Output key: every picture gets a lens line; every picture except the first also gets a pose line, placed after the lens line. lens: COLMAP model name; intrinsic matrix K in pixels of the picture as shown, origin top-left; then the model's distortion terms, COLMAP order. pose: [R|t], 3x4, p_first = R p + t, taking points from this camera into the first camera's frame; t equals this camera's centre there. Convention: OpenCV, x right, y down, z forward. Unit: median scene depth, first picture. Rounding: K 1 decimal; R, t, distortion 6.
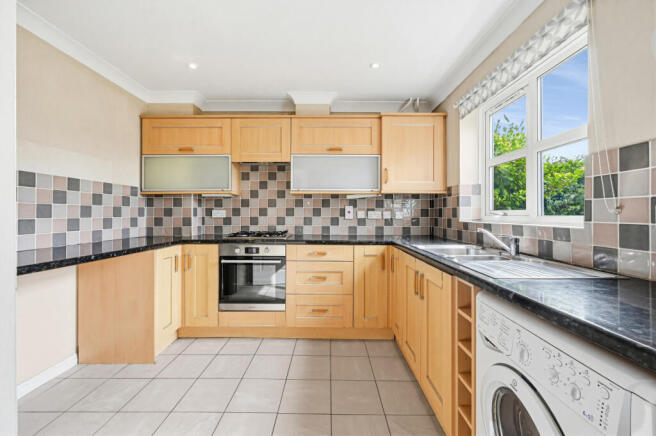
lens RADIAL K [[258.2, 0, 330.4], [0, 258.2, 215.4], [0, 0, 1]] dist [0.000048, -0.000134]
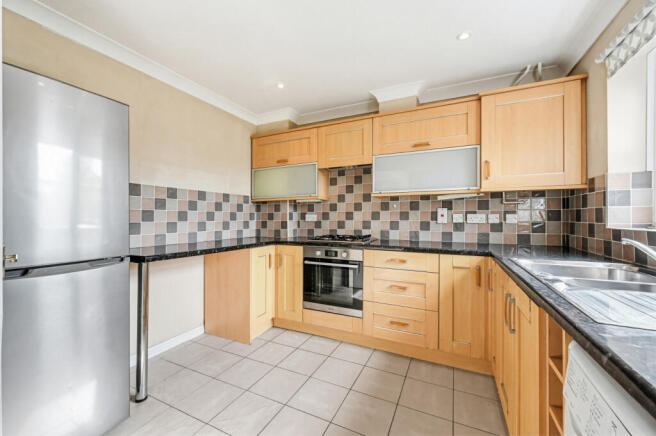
lens RADIAL K [[258.2, 0, 330.0], [0, 258.2, 219.0], [0, 0, 1]] dist [0.000048, -0.000134]
pose [[0.904867, -0.000639, -0.425694, 0.124739], [-0.000008, 0.999999, -0.001520, 0.000895], [0.425695, 0.001379, 0.904866, 0.071047]]
